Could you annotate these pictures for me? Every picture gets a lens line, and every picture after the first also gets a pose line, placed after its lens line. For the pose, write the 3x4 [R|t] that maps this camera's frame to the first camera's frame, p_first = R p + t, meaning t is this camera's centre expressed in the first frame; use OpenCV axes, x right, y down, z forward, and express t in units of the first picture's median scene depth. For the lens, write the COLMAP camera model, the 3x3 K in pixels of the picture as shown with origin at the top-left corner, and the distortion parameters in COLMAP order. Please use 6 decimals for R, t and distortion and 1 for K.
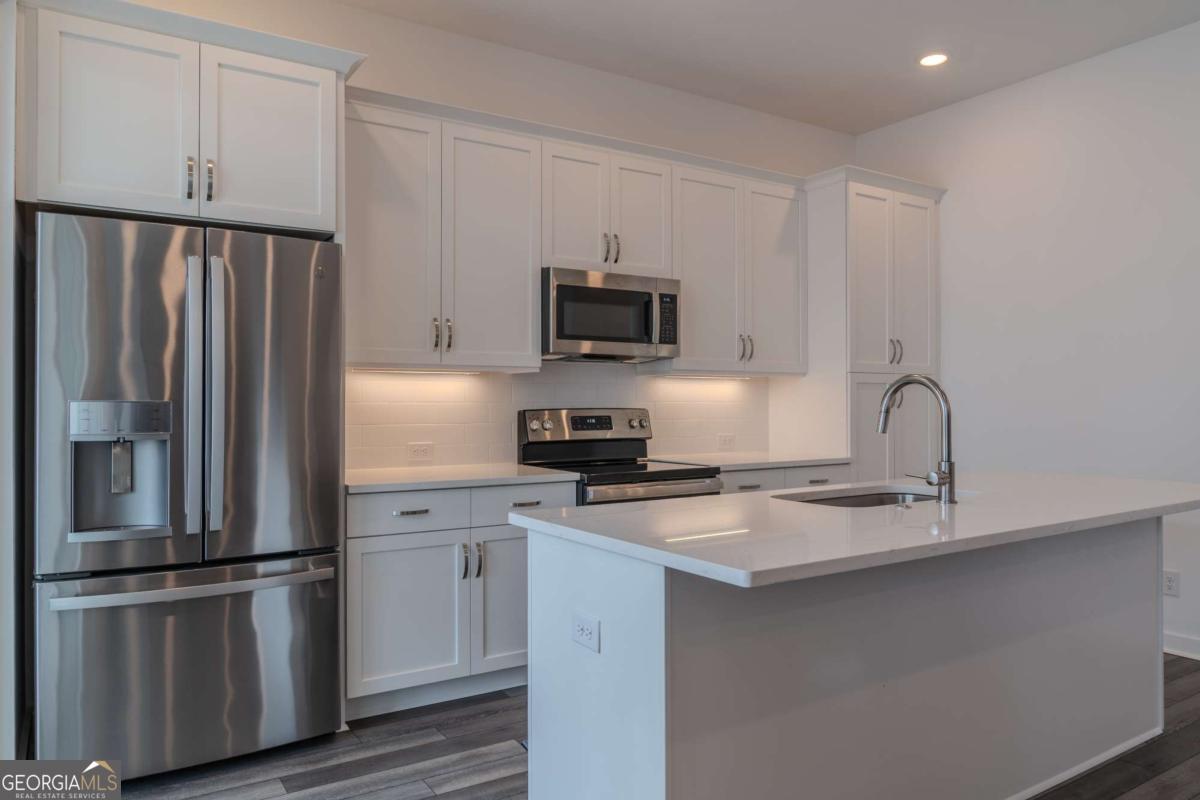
lens RADIAL K [[821.5, 0, 600.0], [0, 821.5, 400.0], [0, 0, 1]] dist [-0.003441, 0.000103]
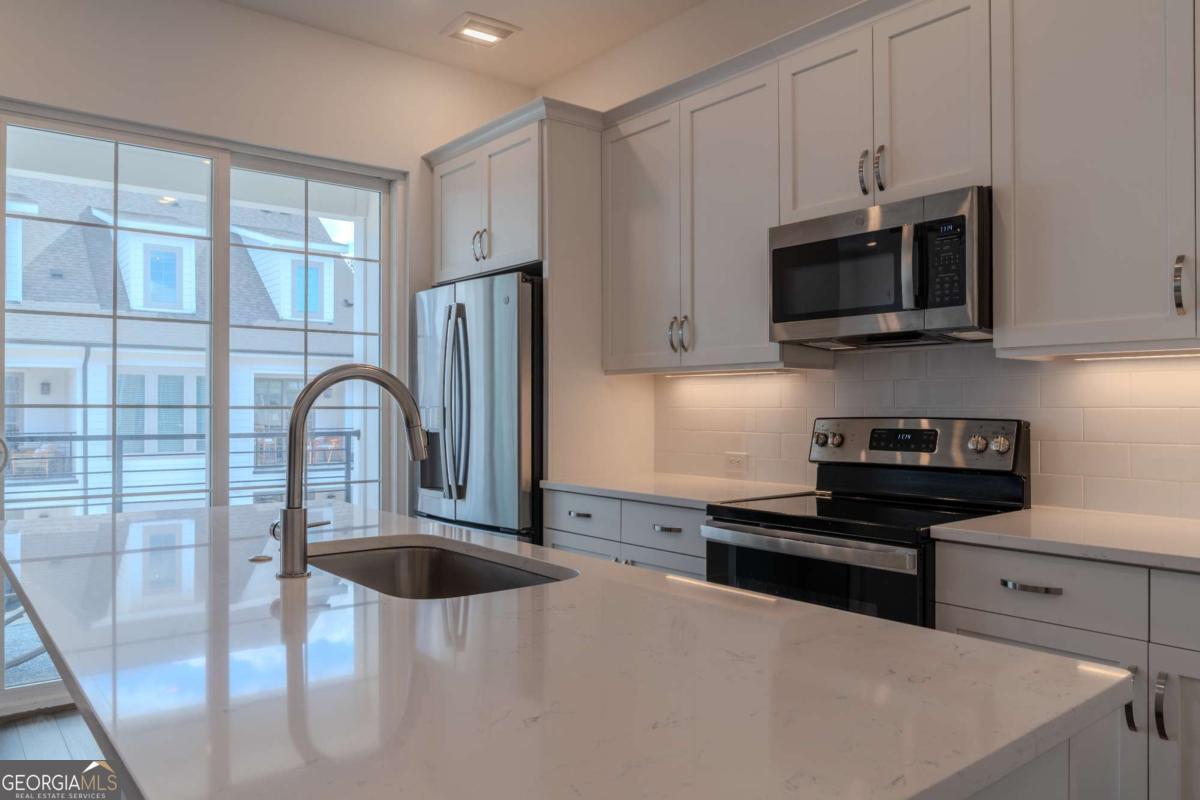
lens RADIAL K [[863.1, 0, 600.0], [0, 863.1, 400.0], [0, 0, 1]] dist [-0.011189, -0.005038]
pose [[0.098610, -0.009095, -0.995085, 0.666969], [-0.000624, 0.999957, -0.009202, 0.002821], [0.995126, 0.001529, 0.098600, 0.718880]]
